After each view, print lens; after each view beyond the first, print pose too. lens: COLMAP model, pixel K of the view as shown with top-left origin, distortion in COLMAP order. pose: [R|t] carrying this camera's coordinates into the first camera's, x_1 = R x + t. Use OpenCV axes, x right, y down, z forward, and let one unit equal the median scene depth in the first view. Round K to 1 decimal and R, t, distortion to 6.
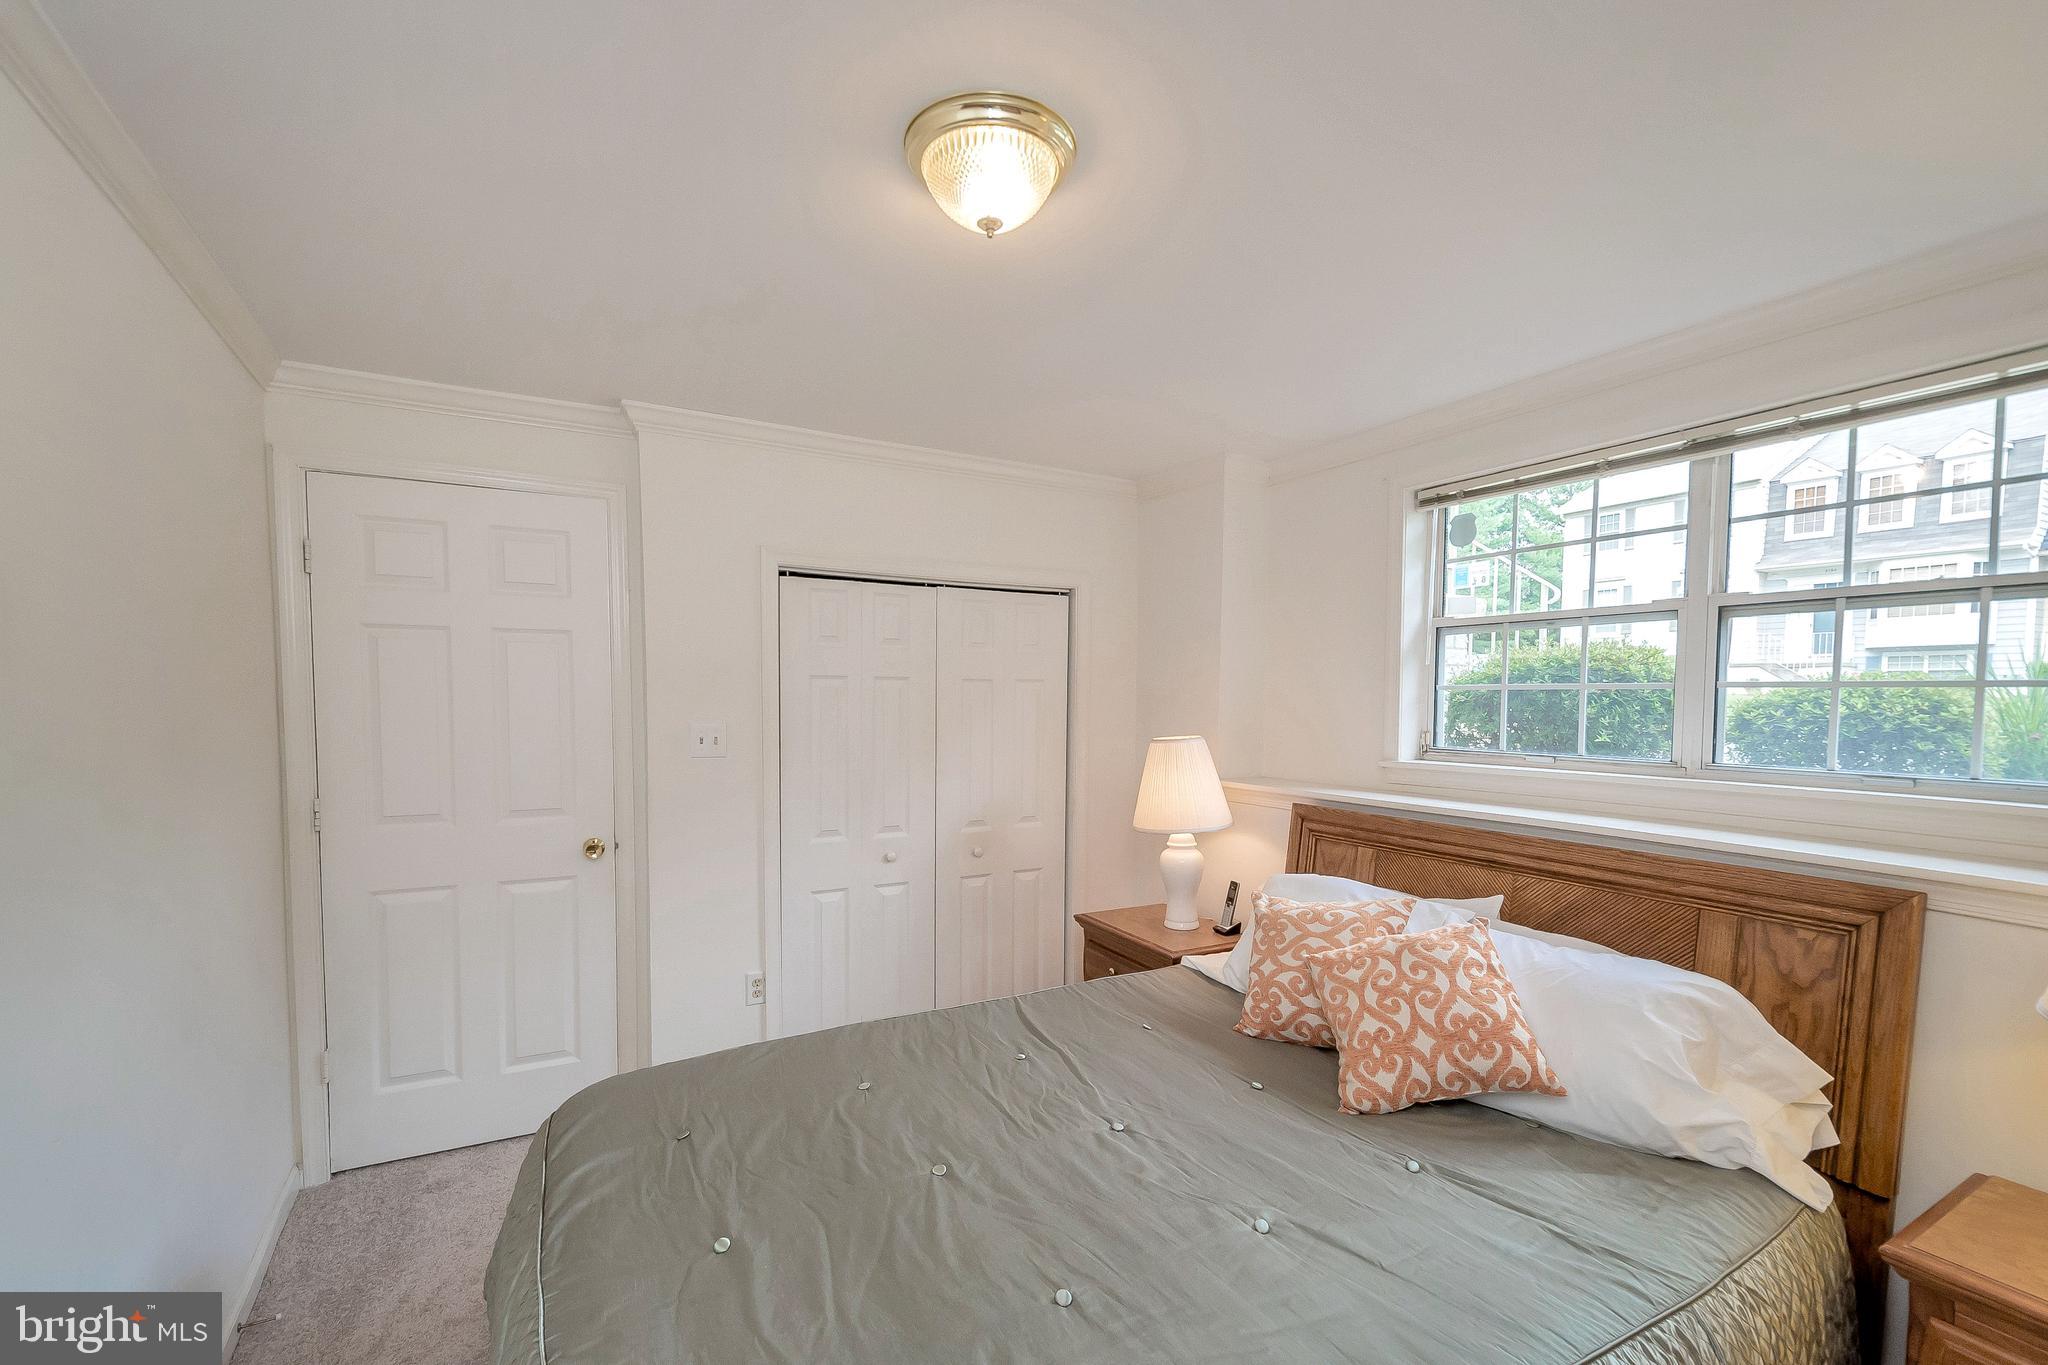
lens RADIAL K [[885.9, 0, 1031.4], [0, 885.9, 711.2], [0, 0, 1]] dist [0.002174, 0.000047]
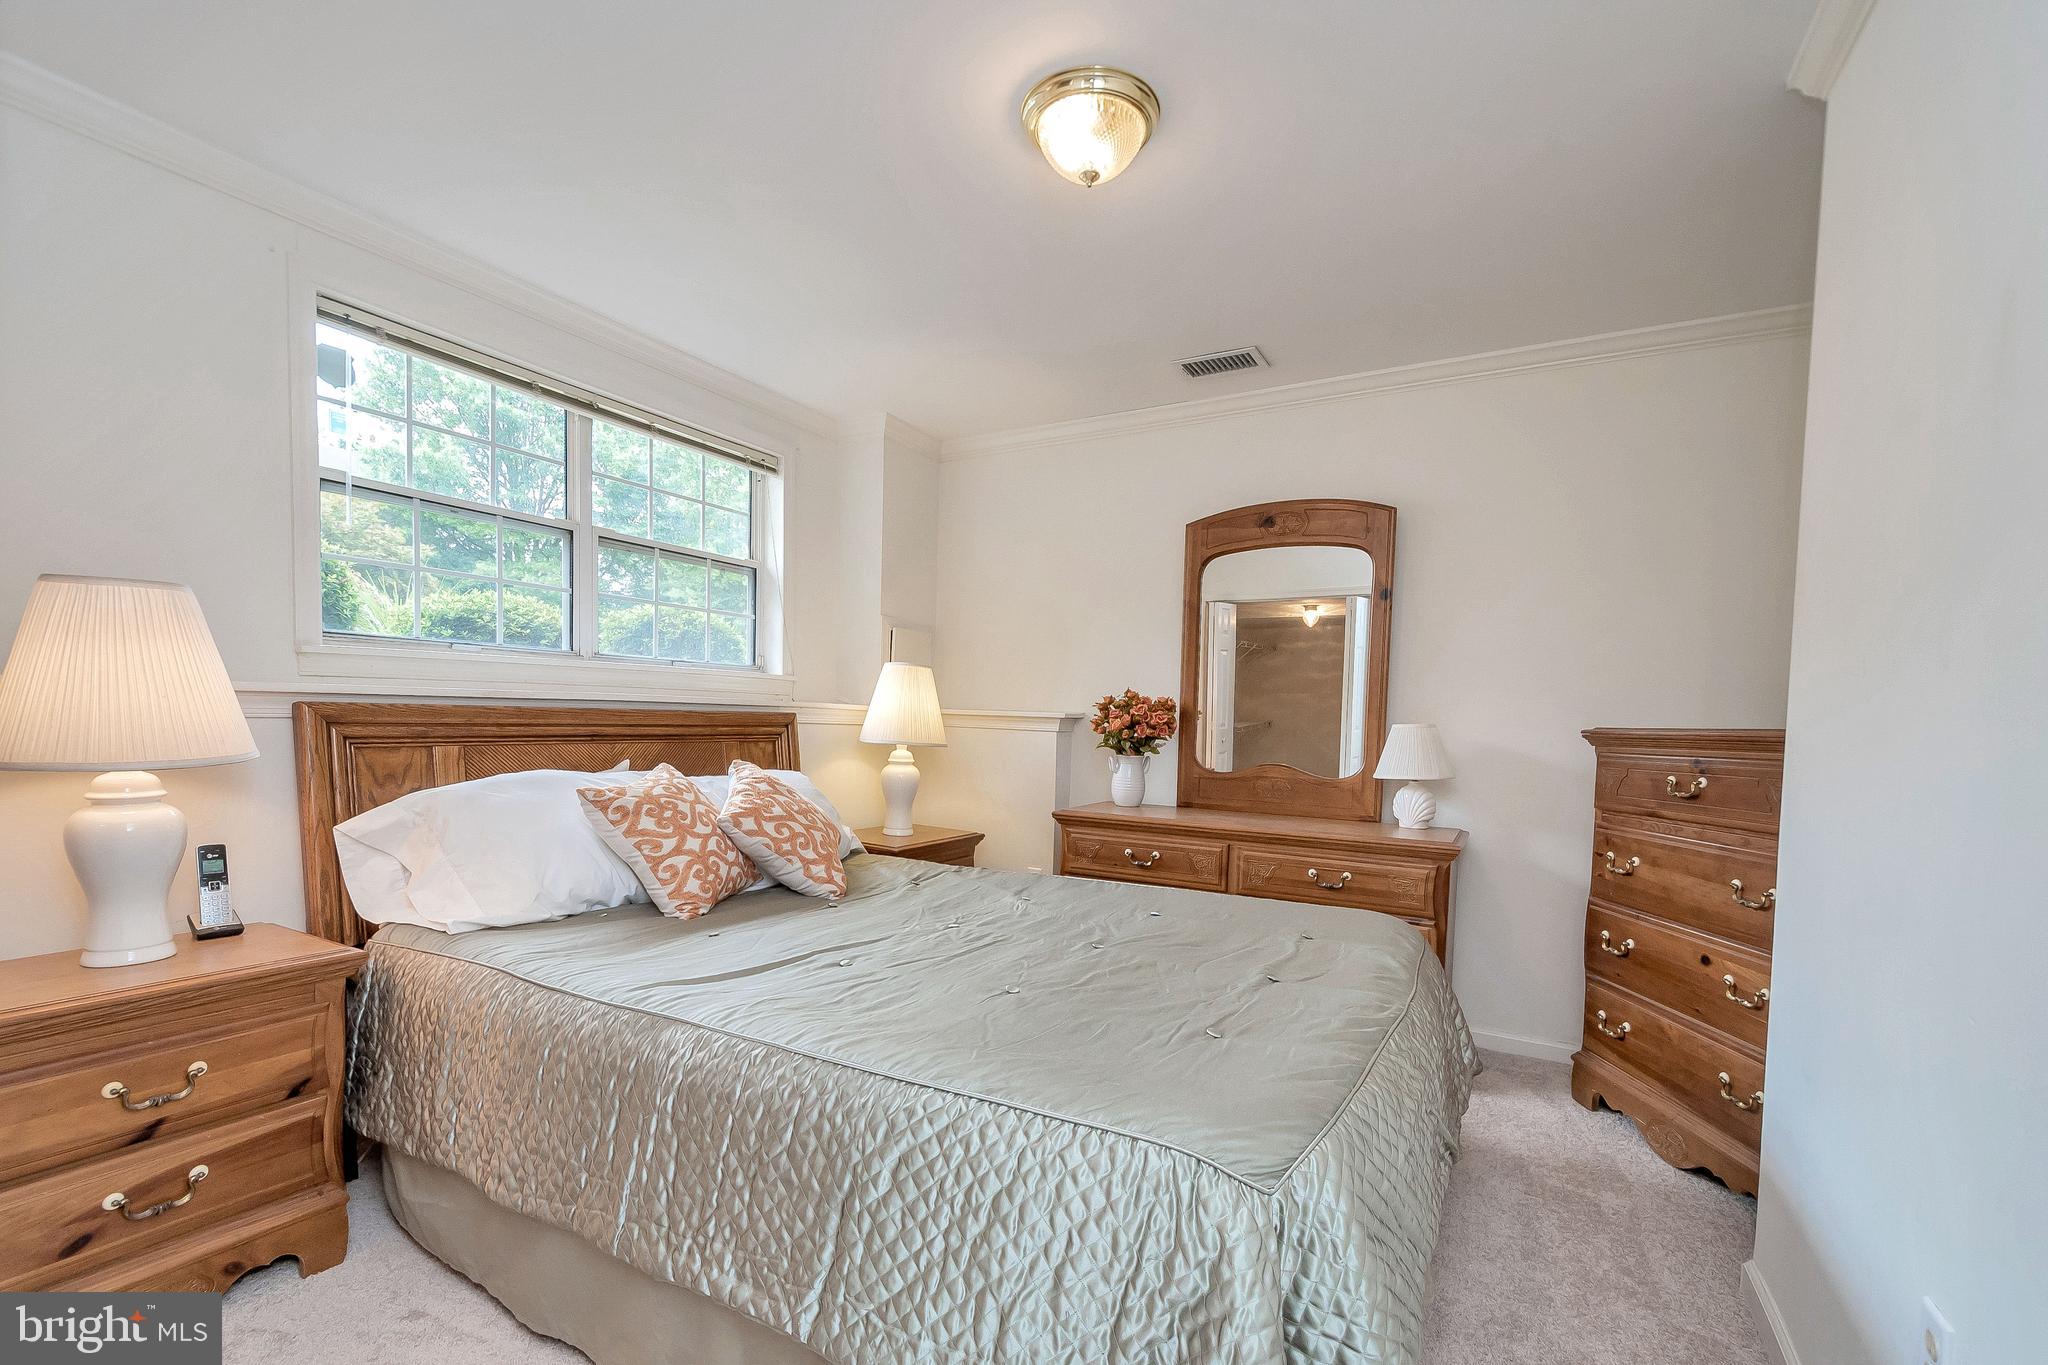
lens RADIAL K [[885.9, 0, 1031.4], [0, 885.9, 711.2], [0, 0, 1]] dist [0.002174, 0.000047]
pose [[-0.529411, -0.014805, 0.848236, -0.689471], [-0.014348, 0.999861, 0.008497, 0.120486], [-0.848244, -0.007672, -0.529550, 1.103860]]
